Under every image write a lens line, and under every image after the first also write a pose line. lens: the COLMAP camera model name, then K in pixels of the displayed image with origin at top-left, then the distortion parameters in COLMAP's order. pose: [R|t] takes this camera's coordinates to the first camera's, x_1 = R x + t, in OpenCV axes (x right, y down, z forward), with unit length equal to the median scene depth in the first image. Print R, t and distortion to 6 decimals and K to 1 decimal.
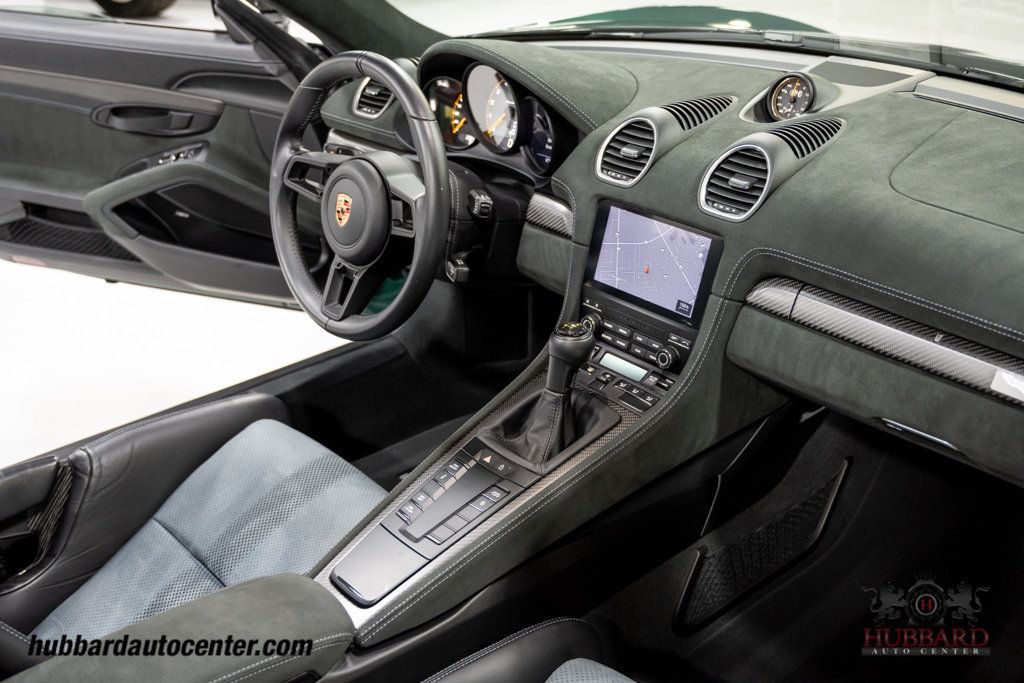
lens RADIAL K [[1051.1, 0, 511.8], [0, 1051.1, 346.3], [0, 0, 1]] dist [0.007175, 0.000000]
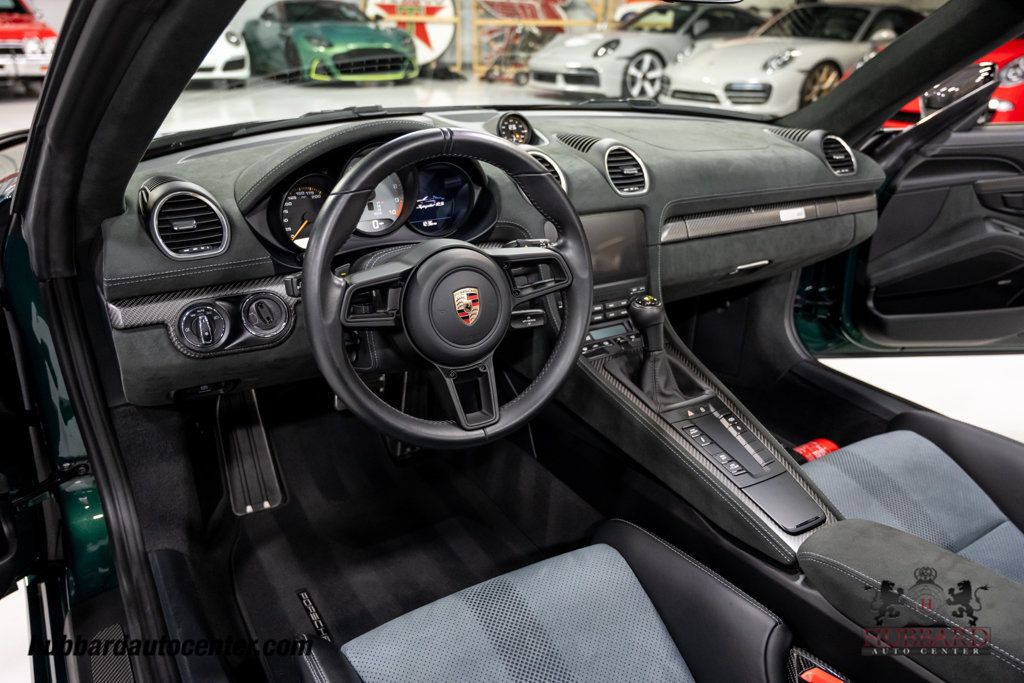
lens RADIAL K [[777.4, 0, 507.7], [0, 777.4, 342.5], [0, 0, 1]] dist [-0.006549, 0.006142]
pose [[0.187627, -0.360519, 0.913686, -0.774312], [0.426365, 0.867894, 0.254896, -0.258600], [-0.884878, 0.341739, 0.316553, 0.778551]]
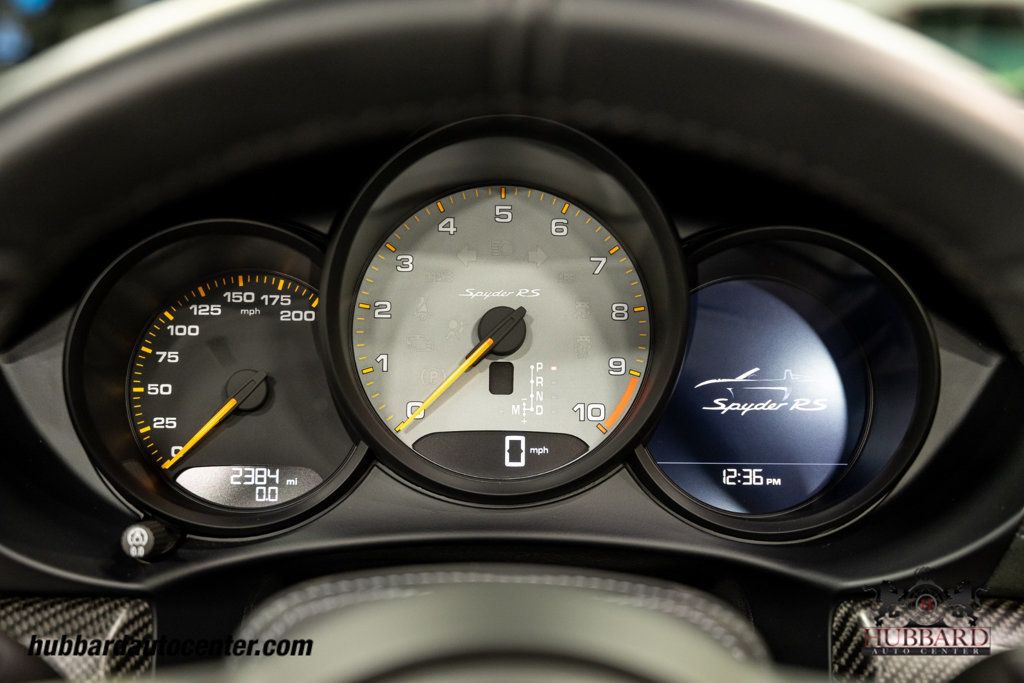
lens RADIAL K [[1463.5, 0, 512.6], [0, 1463.5, 340.9], [0, 0, 1]] dist [-0.092905, 0.000000]
pose [[0.650457, -0.120462, 0.749930, -0.291926], [0.310323, 0.943325, -0.117634, -0.199340], [-0.693257, 0.309236, 0.650975, 0.859406]]
